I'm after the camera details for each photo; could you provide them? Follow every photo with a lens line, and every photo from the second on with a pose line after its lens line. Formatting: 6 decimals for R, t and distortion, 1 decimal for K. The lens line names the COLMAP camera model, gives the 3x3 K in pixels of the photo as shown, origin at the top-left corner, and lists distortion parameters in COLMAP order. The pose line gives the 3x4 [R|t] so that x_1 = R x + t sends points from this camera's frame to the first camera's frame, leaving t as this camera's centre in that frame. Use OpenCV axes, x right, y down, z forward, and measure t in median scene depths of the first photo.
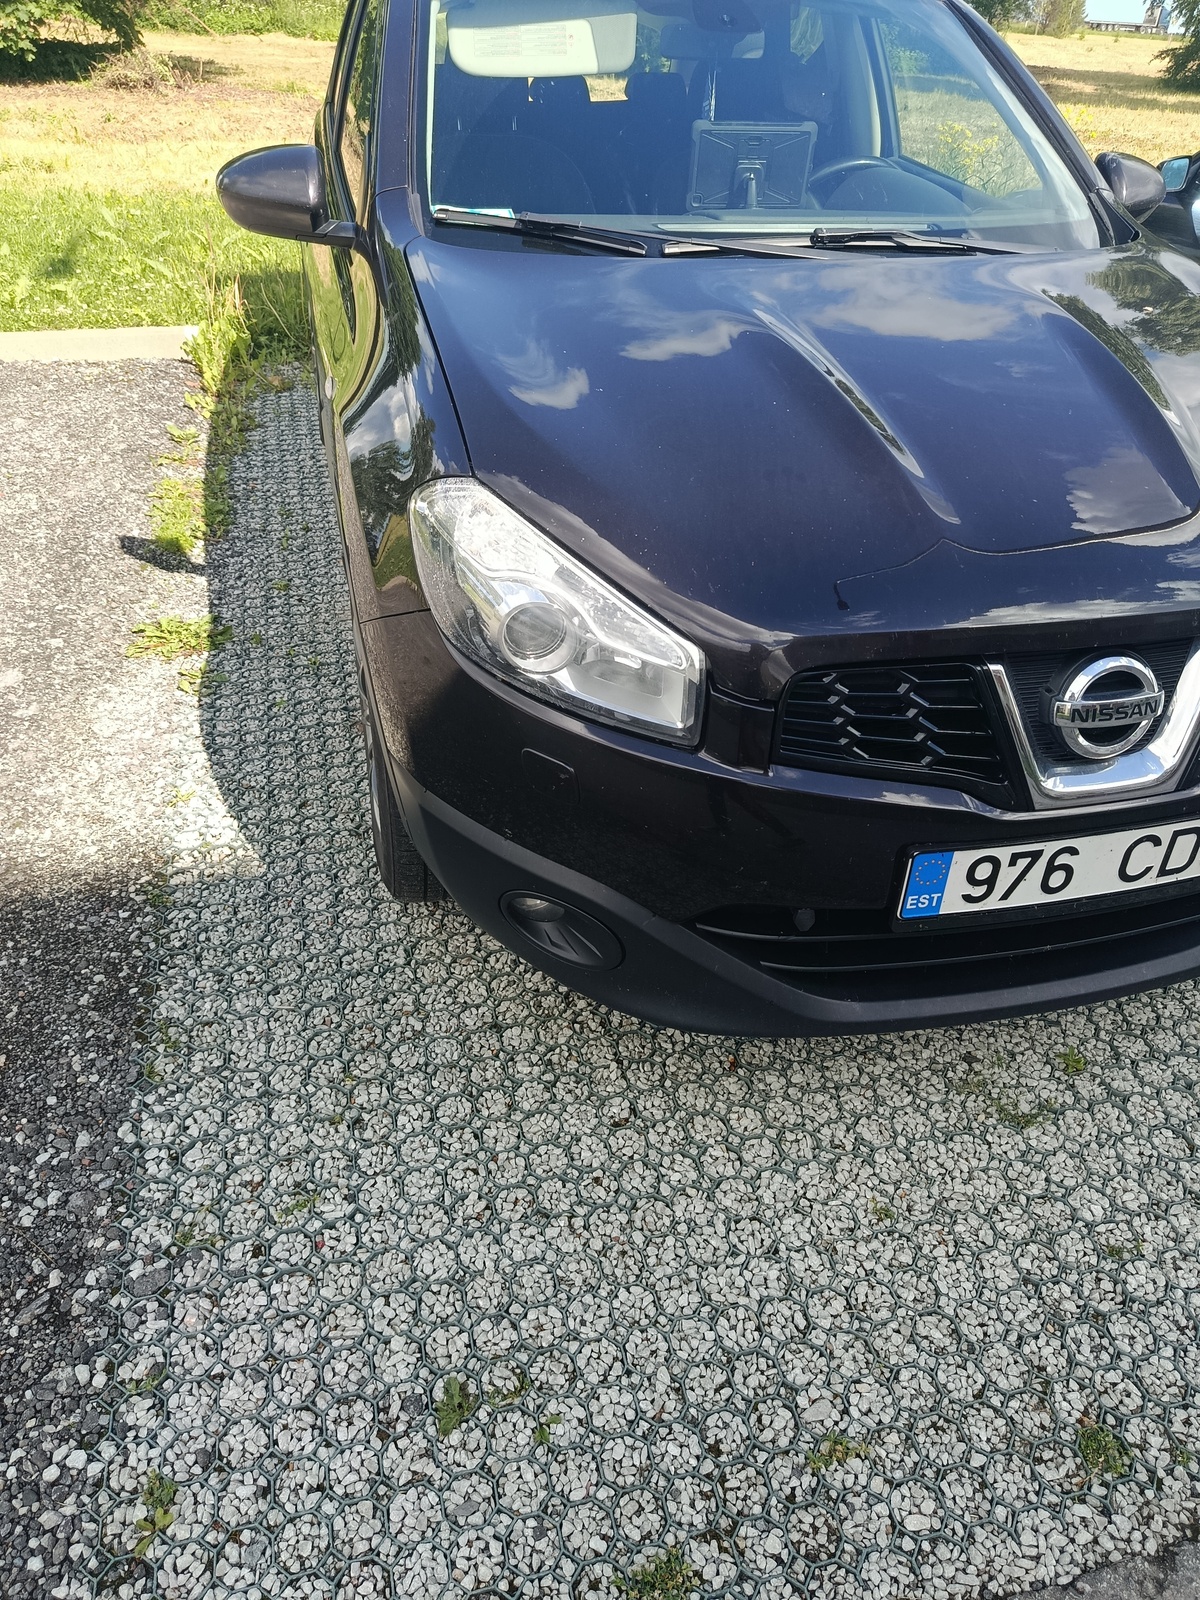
lens RADIAL K [[1113.6, 0, 589.5], [0, 1113.6, 804.9], [0, 0, 1]] dist [0.002567, 0.001835]
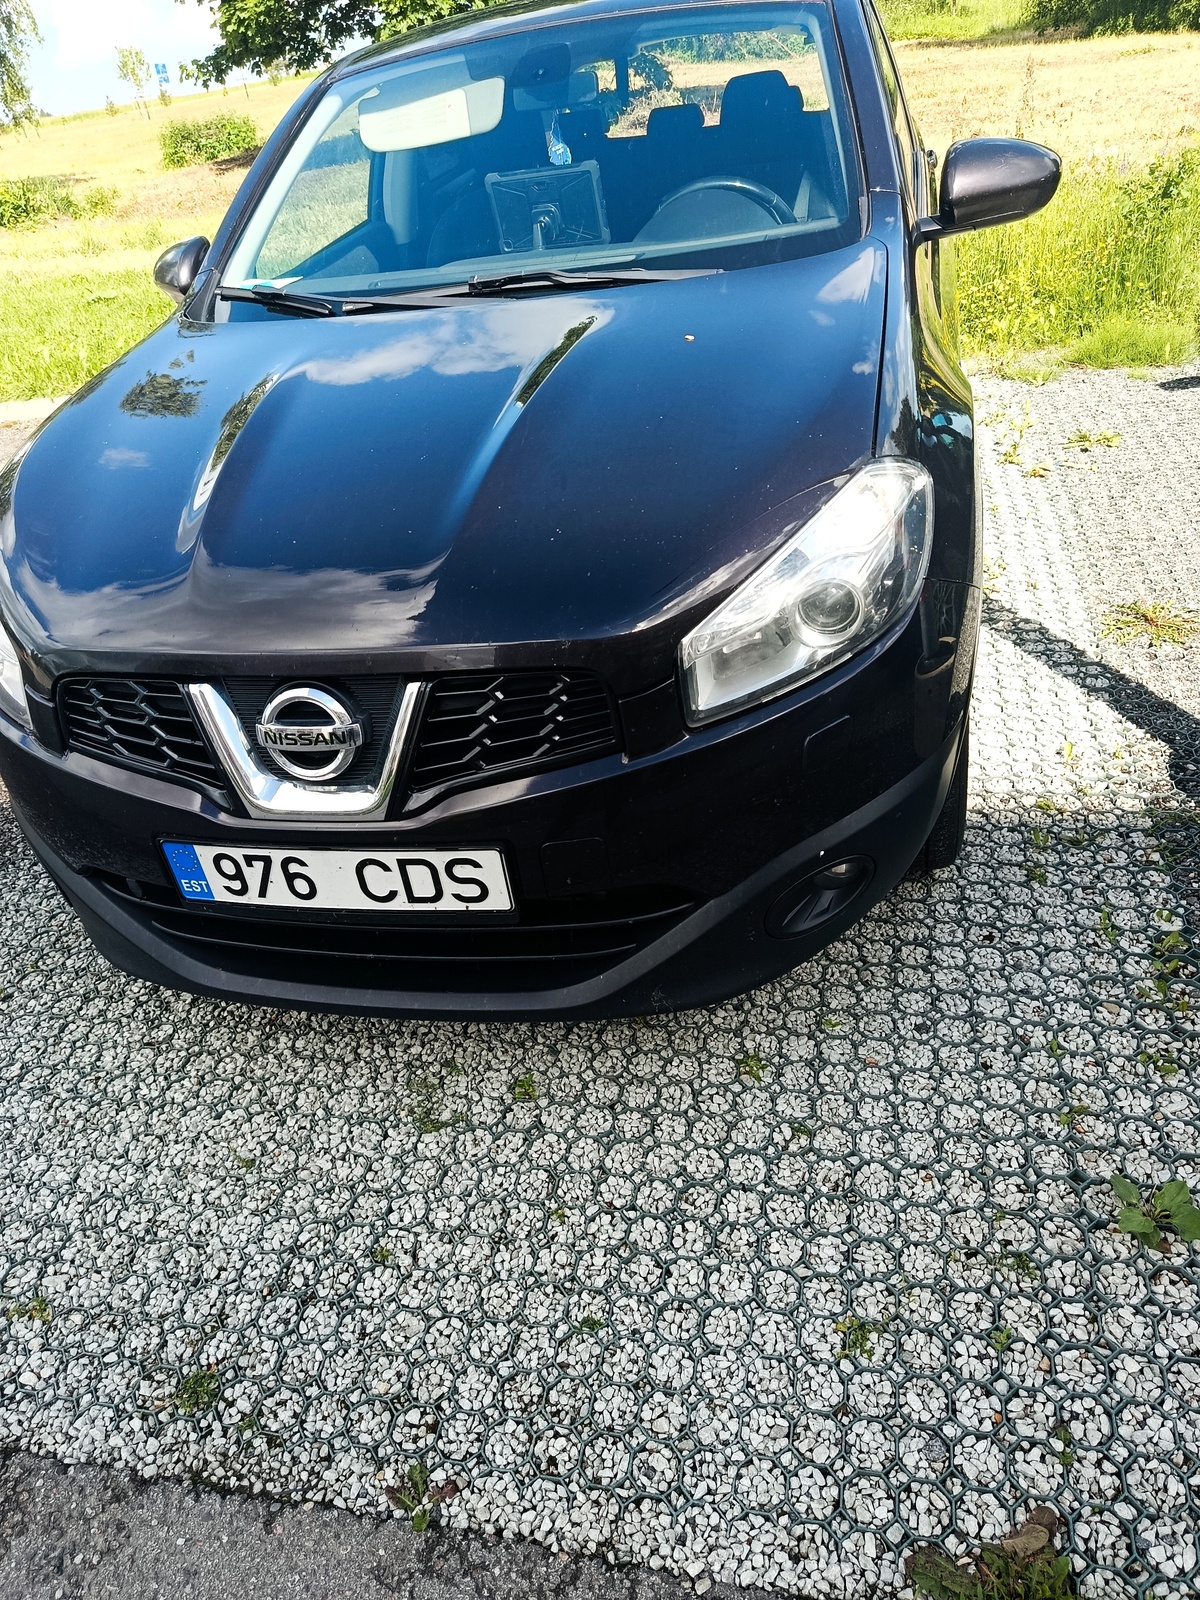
lens RADIAL K [[1113.6, 0, 601.3], [0, 1113.6, 798.9], [0, 0, 1]] dist [0.002567, 0.001835]
pose [[0.874858, 0.117858, -0.469822, 1.227602], [-0.117552, 0.992610, 0.030108, -0.089591], [0.469899, 0.028888, 0.882247, 0.180546]]
